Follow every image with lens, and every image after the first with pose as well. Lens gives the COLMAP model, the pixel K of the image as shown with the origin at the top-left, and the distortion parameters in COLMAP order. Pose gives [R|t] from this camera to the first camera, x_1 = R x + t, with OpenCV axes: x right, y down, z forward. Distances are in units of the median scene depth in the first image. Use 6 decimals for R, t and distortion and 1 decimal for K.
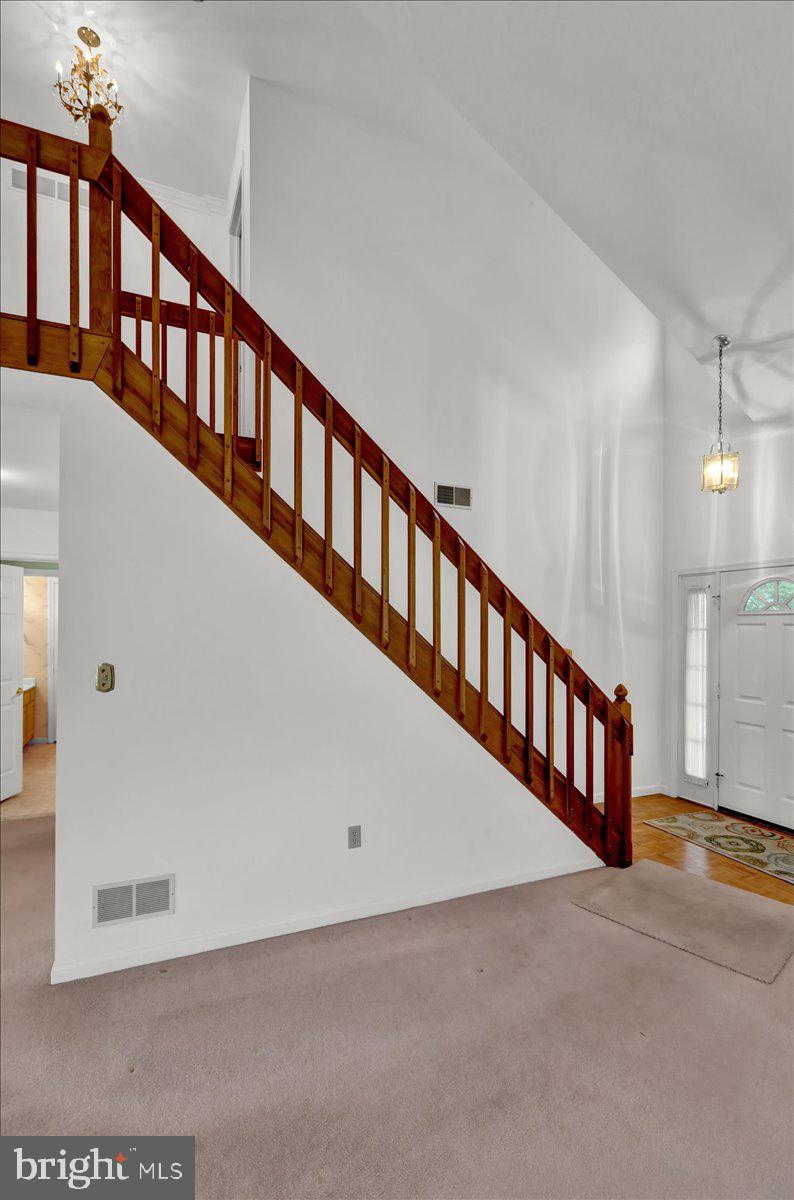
lens RADIAL K [[561.2, 0, 396.6], [0, 561.2, 615.4], [0, 0, 1]] dist [0.001445, 0.000066]
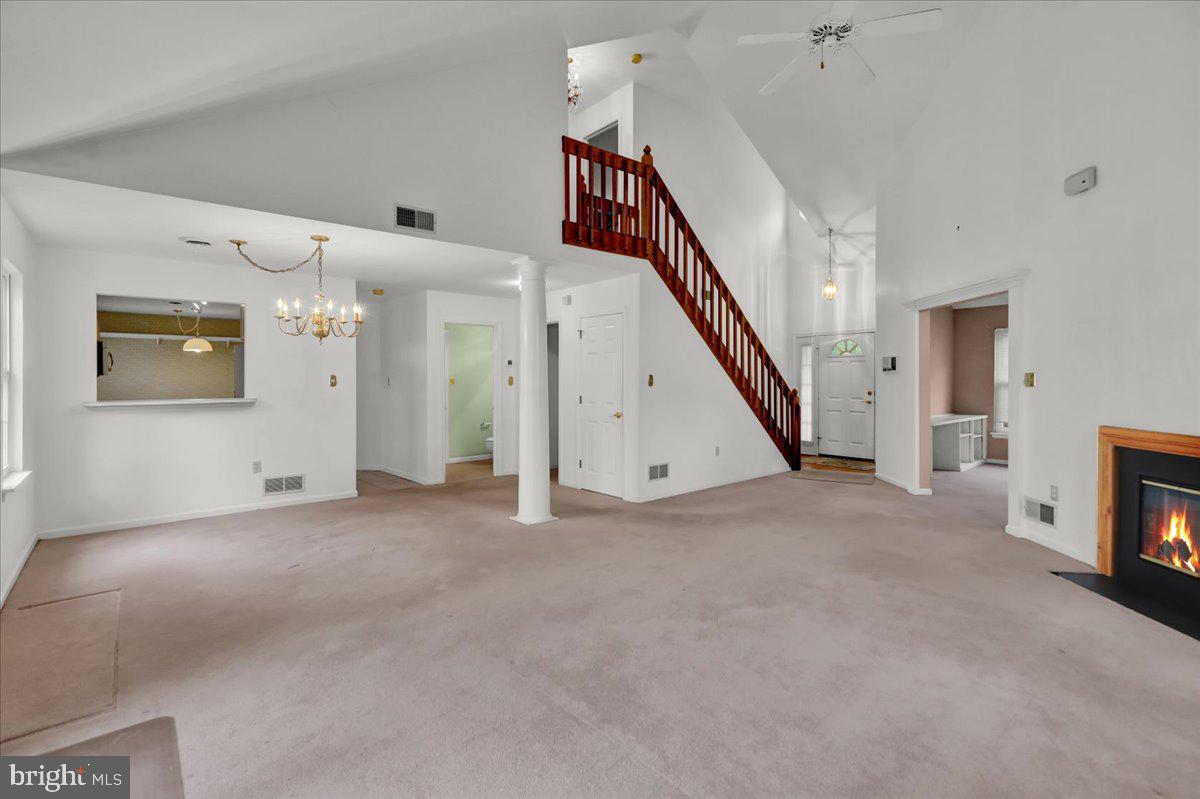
lens RADIAL K [[561.2, 0, 597.0], [0, 561.2, 378.7], [0, 0, 1]] dist [0.001445, 0.000066]
pose [[0.954333, -0.016834, 0.298270, -0.998912], [0.011774, 0.999755, 0.018753, 0.036556], [-0.298512, -0.014384, 0.954297, -0.861499]]
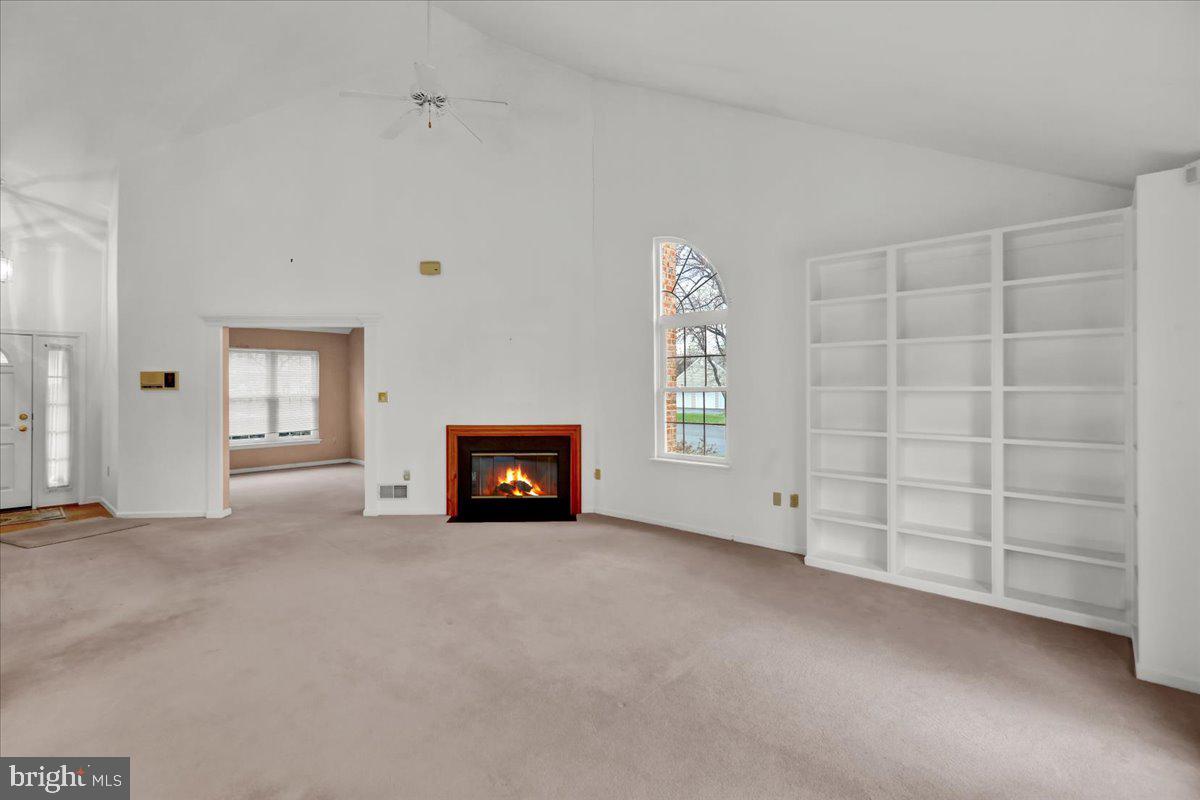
lens RADIAL K [[540.4, 0, 598.6], [0, 540.4, 387.1], [0, 0, 1]] dist [-0.001120, -0.000166]
pose [[-0.413305, -0.012432, 0.910508, -1.466769], [-0.016862, 0.999840, 0.005997, 0.022715], [-0.910436, -0.012874, -0.413449, 0.139613]]
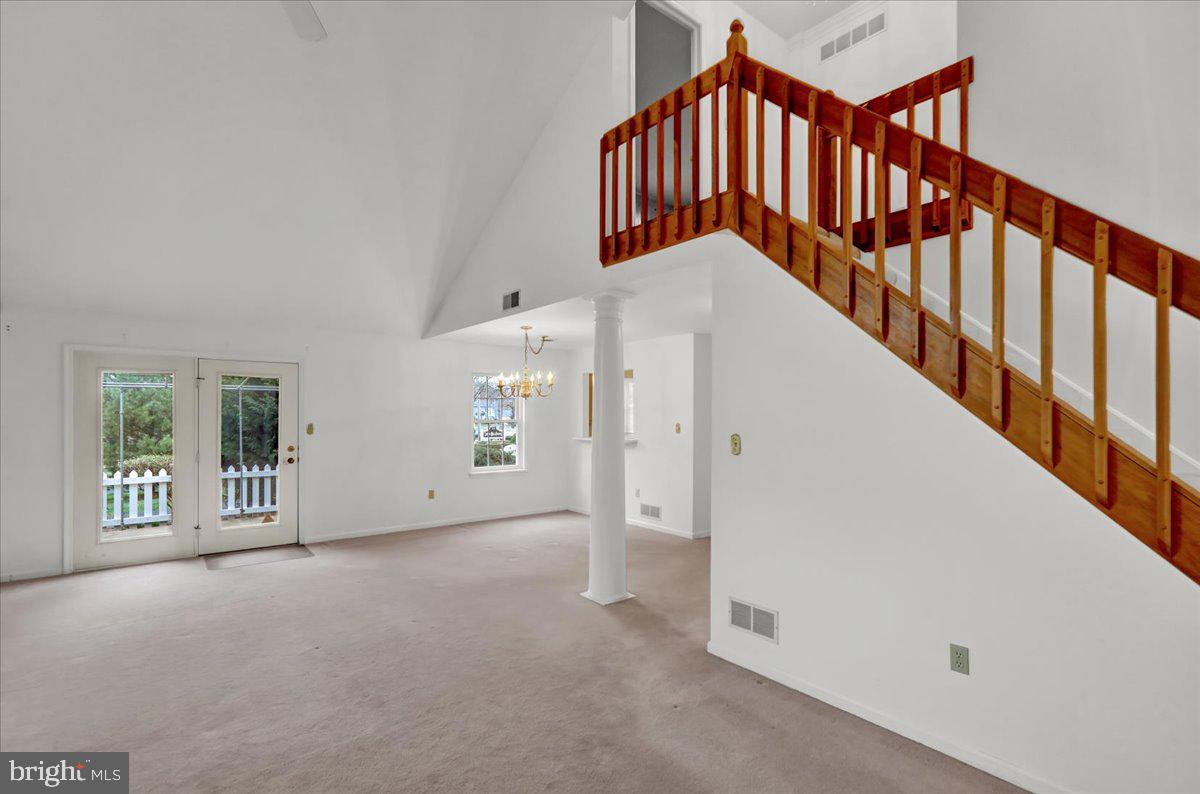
lens RADIAL K [[562.8, 0, 596.6], [0, 562.8, 411.7], [0, 0, 1]] dist [0.001034, 0.000016]
pose [[0.256910, -0.016639, -0.966292, 0.478536], [0.016377, 0.999783, -0.012862, 0.029787], [0.966296, -0.012521, 0.257127, 0.228555]]
